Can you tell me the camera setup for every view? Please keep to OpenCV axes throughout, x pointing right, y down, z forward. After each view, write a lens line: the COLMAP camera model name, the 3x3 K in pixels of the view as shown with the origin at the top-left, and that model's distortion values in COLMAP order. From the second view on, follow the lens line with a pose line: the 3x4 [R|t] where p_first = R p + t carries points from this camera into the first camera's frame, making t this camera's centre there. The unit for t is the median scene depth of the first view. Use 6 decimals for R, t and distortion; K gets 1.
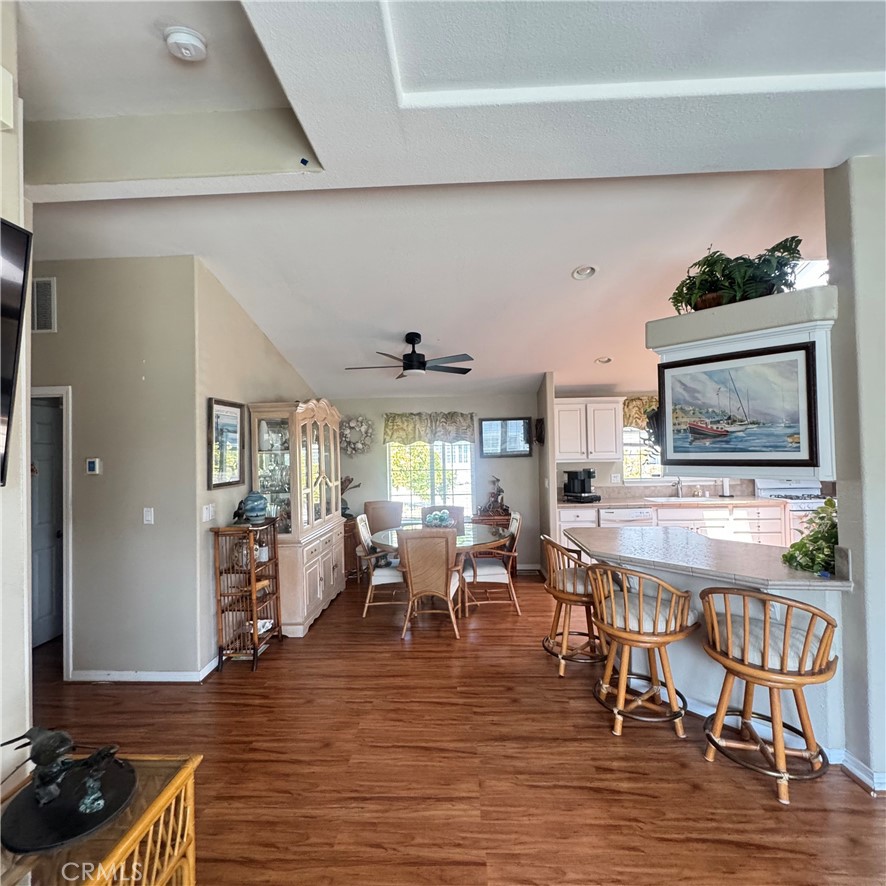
lens RADIAL K [[471.9, 0, 446.4], [0, 471.9, 443.5], [0, 0, 1]] dist [0.000201, 0.000078]
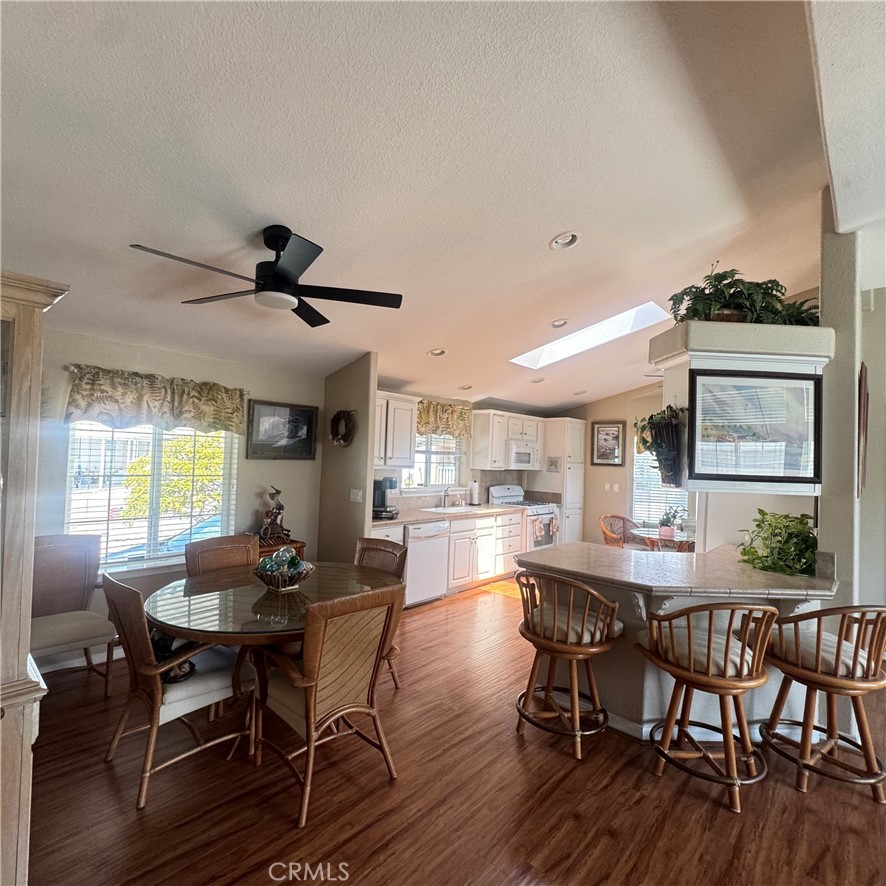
lens RADIAL K [[471.9, 0, 446.4], [0, 471.9, 443.5], [0, 0, 1]] dist [0.000201, 0.000078]
pose [[0.646638, 0.065415, 0.759987, -0.283559], [-0.058163, 0.997644, -0.036382, 0.019393], [-0.760576, -0.020677, 0.648920, 0.403084]]
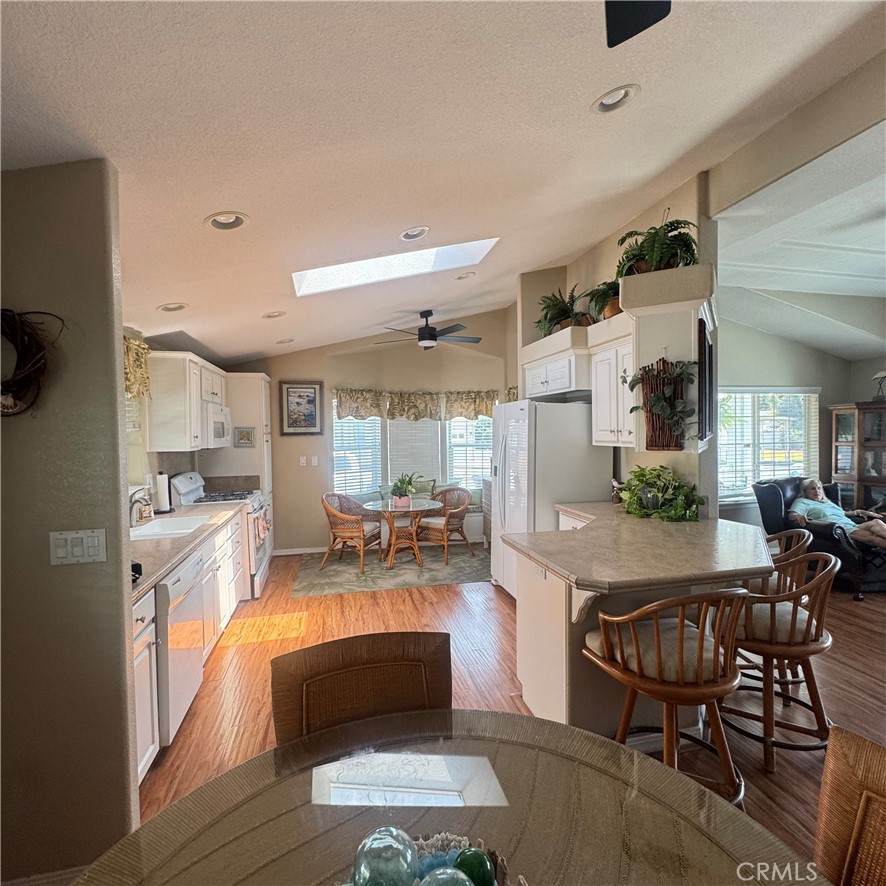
lens RADIAL K [[471.9, 0, 446.4], [0, 471.9, 443.5], [0, 0, 1]] dist [0.000201, 0.000078]
pose [[-0.261327, -0.003814, 0.965243, -0.118165], [0.007990, 0.999949, 0.006114, 0.022295], [-0.965217, 0.009310, -0.261283, 0.879637]]
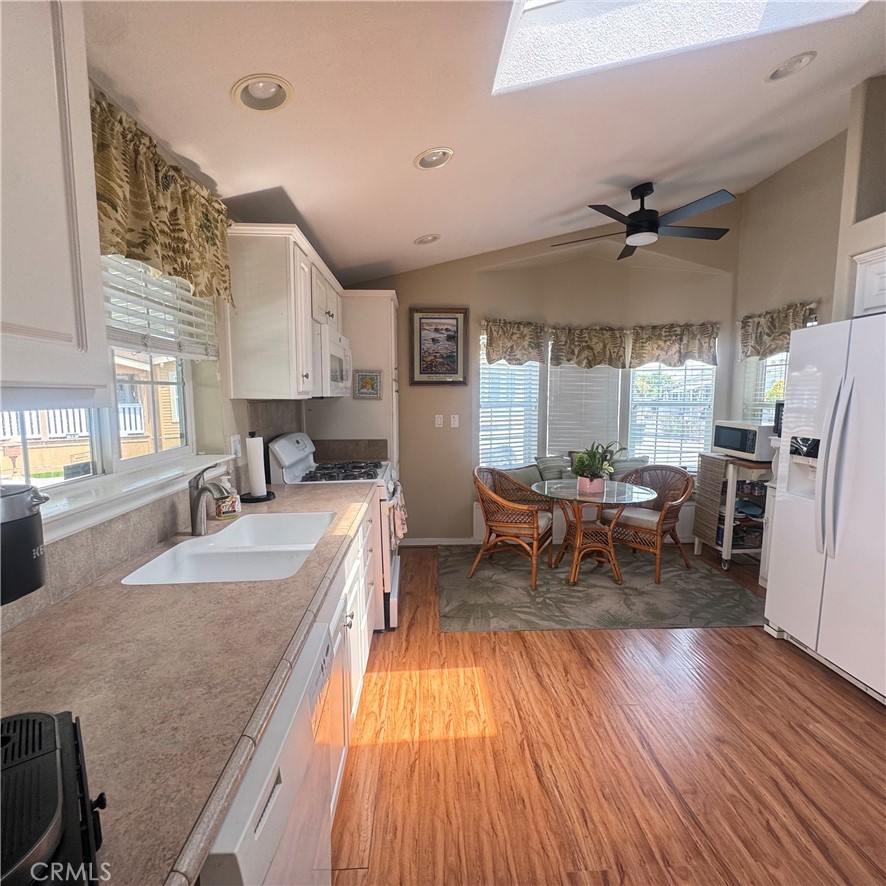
lens RADIAL K [[476.1, 0, 453.8], [0, 476.1, 444.6], [0, 0, 1]] dist [0.003727, 0.002885]
pose [[-0.092262, -0.086945, 0.991932, 0.220796], [-0.009421, 0.996212, 0.086444, 0.037282], [-0.995690, -0.001370, -0.092732, 0.964289]]
